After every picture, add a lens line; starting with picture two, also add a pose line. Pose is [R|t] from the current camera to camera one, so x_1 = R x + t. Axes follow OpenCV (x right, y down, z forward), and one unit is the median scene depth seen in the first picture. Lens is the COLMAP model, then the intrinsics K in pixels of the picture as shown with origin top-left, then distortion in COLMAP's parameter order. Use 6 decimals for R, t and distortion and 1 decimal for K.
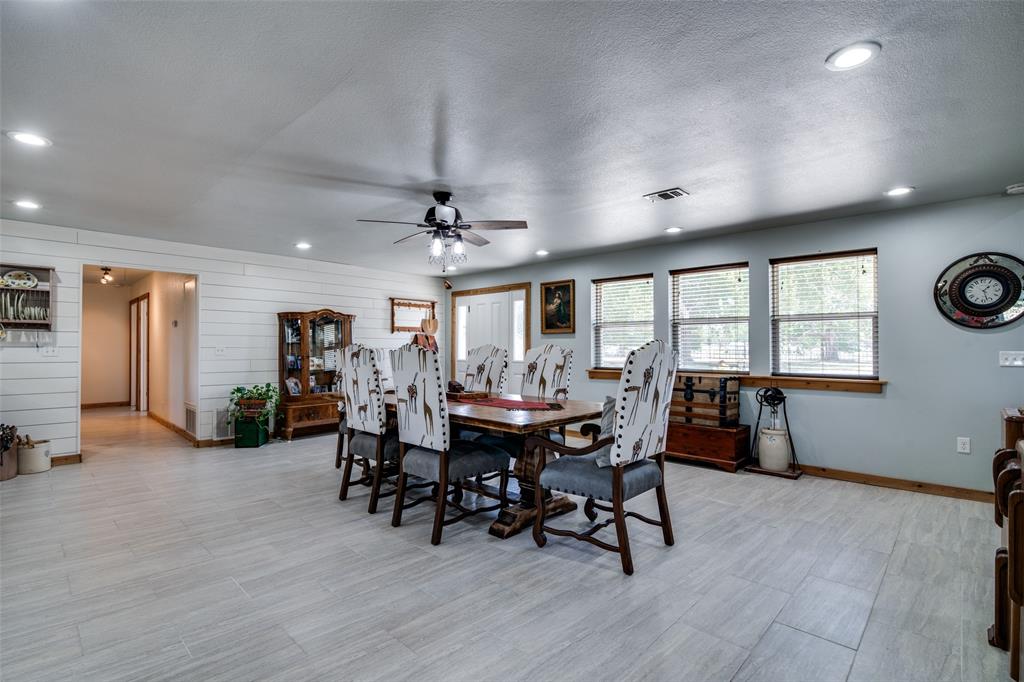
lens RADIAL K [[477.4, 0, 511.1], [0, 477.4, 344.1], [0, 0, 1]] dist [-0.014728, -0.000132]
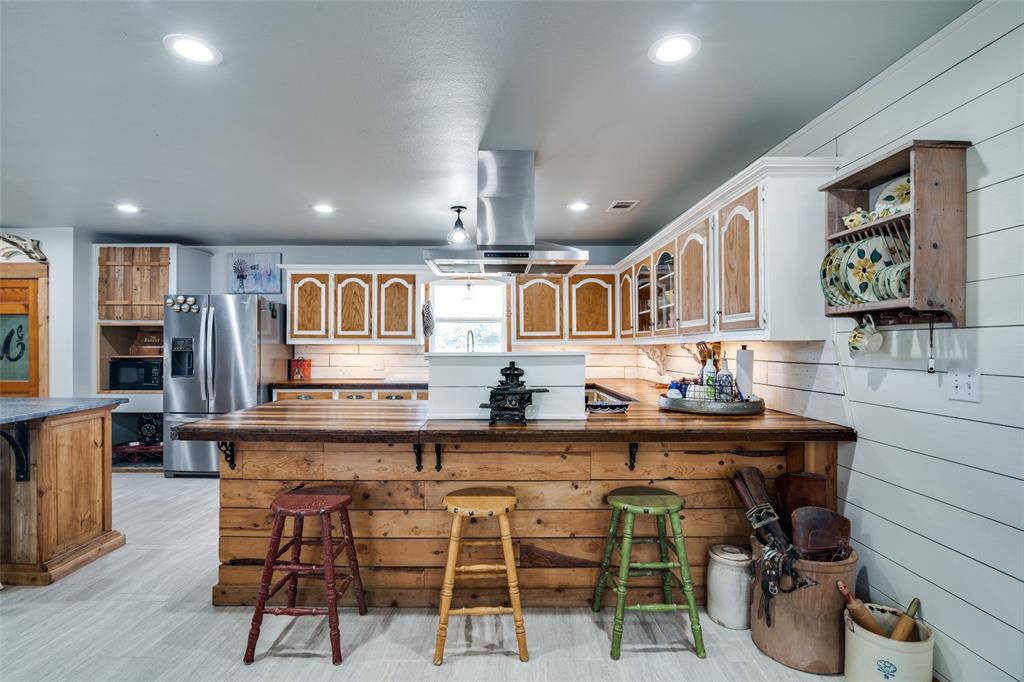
lens RADIAL K [[477.4, 0, 511.1], [0, 477.4, 344.1], [0, 0, 1]] dist [-0.014728, -0.000132]
pose [[-0.716228, -0.012051, -0.697762, -0.484041], [-0.008496, 0.999927, -0.008548, -0.009221], [0.697814, -0.000194, -0.716279, 0.970899]]
